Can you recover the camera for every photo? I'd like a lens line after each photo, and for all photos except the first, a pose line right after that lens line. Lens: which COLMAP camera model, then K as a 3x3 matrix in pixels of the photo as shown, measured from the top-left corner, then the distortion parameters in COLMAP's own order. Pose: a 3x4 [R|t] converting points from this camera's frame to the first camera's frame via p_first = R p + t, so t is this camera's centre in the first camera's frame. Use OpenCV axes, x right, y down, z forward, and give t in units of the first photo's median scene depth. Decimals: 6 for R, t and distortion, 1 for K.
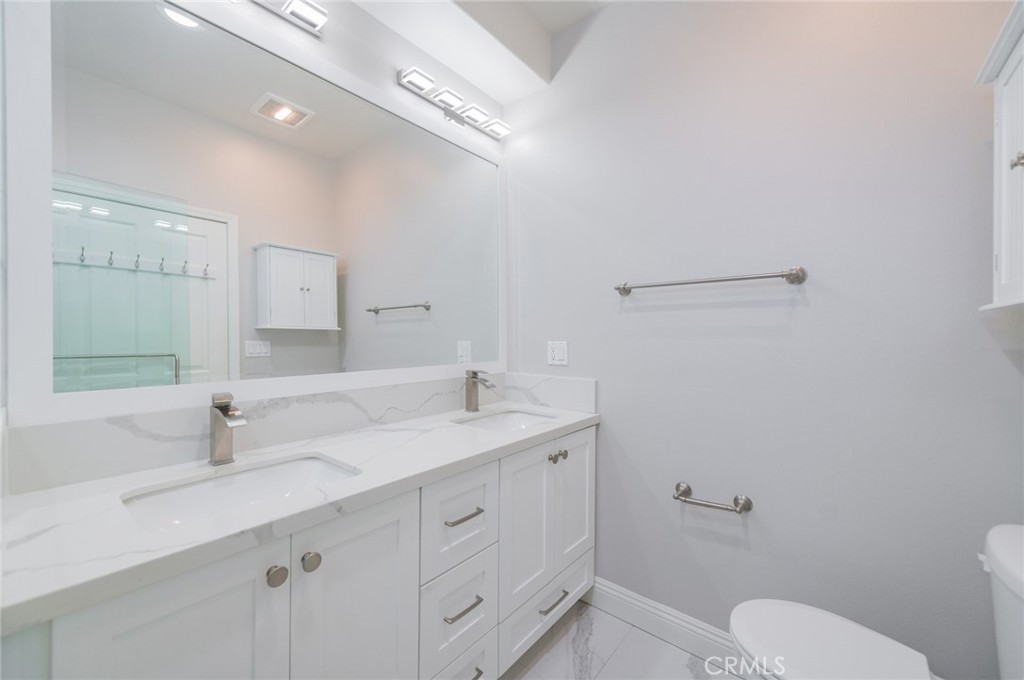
lens RADIAL K [[406.6, 0, 514.8], [0, 406.6, 337.7], [0, 0, 1]] dist [0.013929, -0.001248]
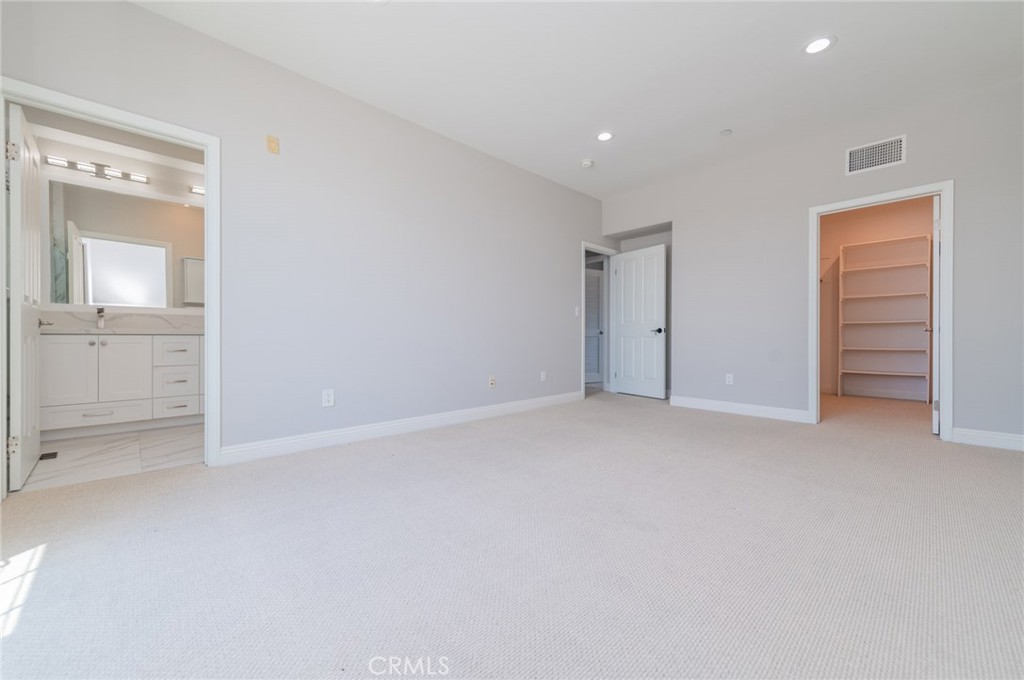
lens RADIAL K [[406.6, 0, 510.1], [0, 406.6, 341.0], [0, 0, 1]] dist [0.013929, -0.001248]
pose [[0.992099, 0.006423, -0.125292, 2.112739], [-0.007154, 0.999960, -0.005388, 0.296716], [0.125252, 0.006242, 0.992105, -1.312228]]
